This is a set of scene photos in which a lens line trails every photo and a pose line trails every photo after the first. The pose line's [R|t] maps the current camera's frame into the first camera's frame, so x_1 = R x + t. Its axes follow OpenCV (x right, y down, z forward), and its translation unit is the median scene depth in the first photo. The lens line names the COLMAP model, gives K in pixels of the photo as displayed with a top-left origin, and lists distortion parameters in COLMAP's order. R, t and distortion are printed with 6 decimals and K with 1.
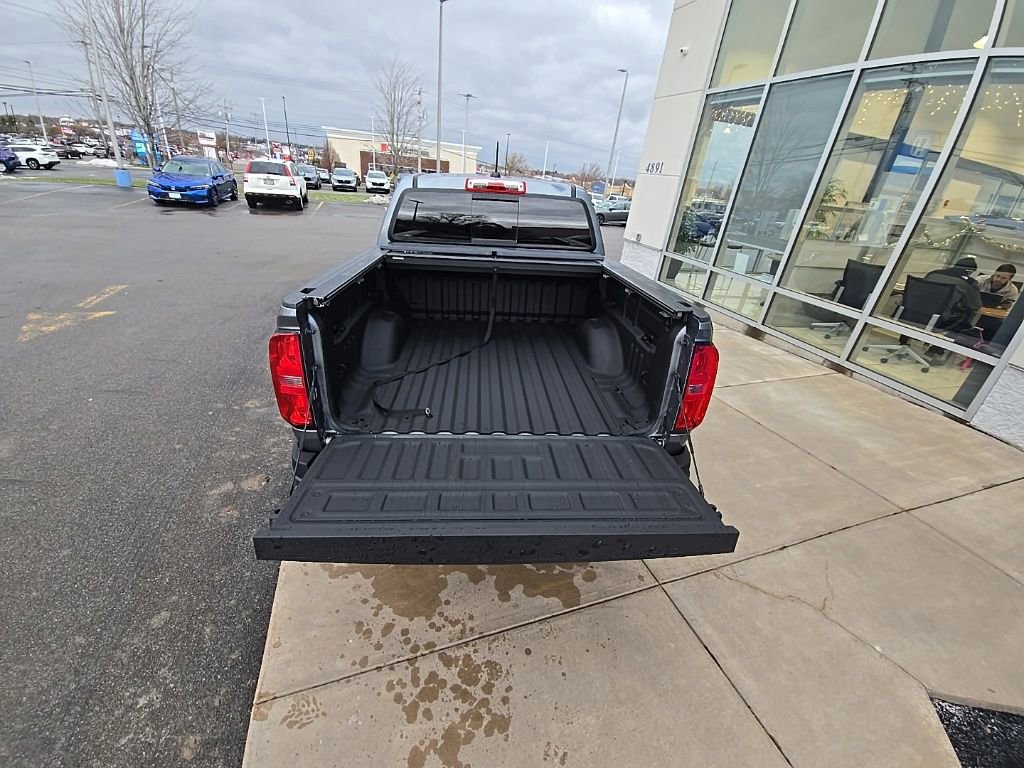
lens RADIAL K [[416.3, 0, 510.7], [0, 416.3, 377.0], [0, 0, 1]] dist [0.017911, -0.011775]
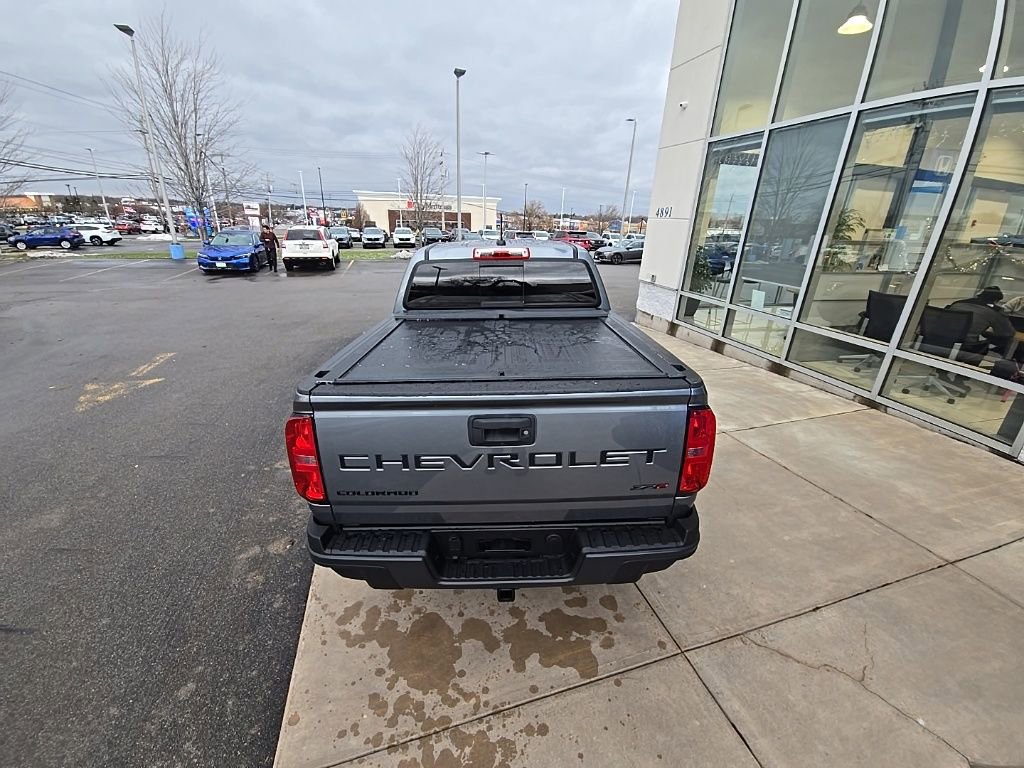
lens RADIAL K [[416.3, 0, 510.4], [0, 416.3, 375.9], [0, 0, 1]] dist [0.017911, -0.011775]
pose [[0.996755, -0.047164, -0.065227, 0.033602], [0.040757, 0.994518, -0.096299, -0.033302], [0.069412, 0.093328, 0.993213, -0.021957]]
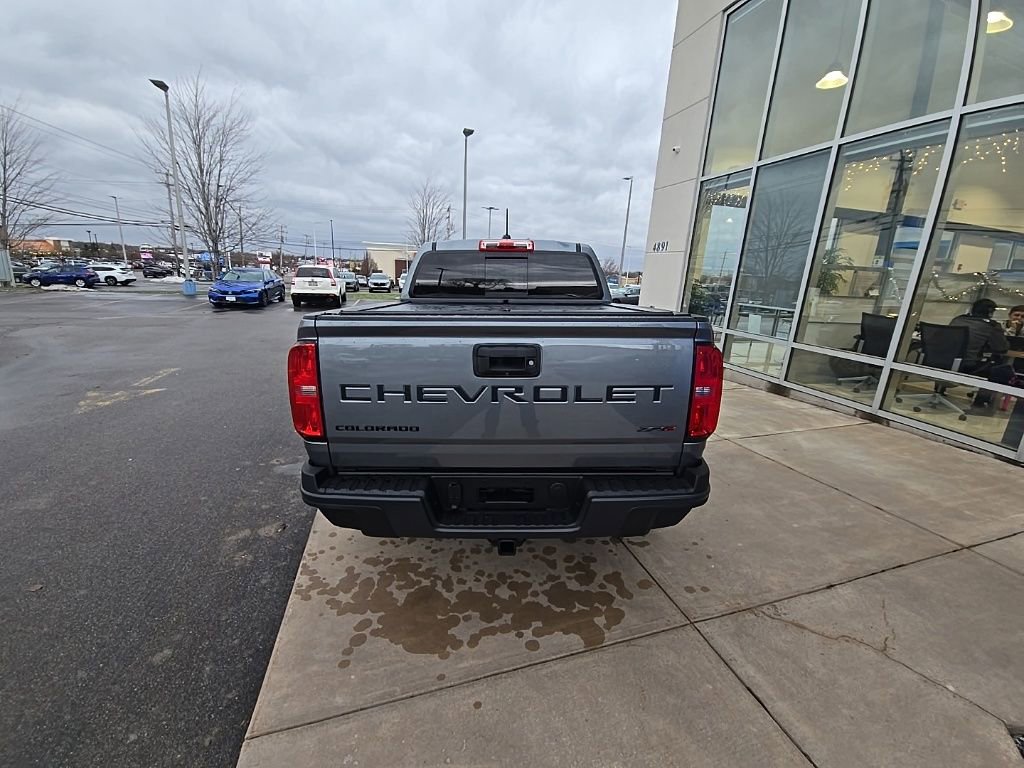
lens RADIAL K [[416.3, 0, 510.4], [0, 416.3, 376.6], [0, 0, 1]] dist [0.017911, -0.011775]
pose [[0.997611, -0.035409, -0.059317, 0.022746], [0.022199, 0.977421, -0.210130, 0.092871], [0.065418, 0.208311, 0.975872, -0.011088]]
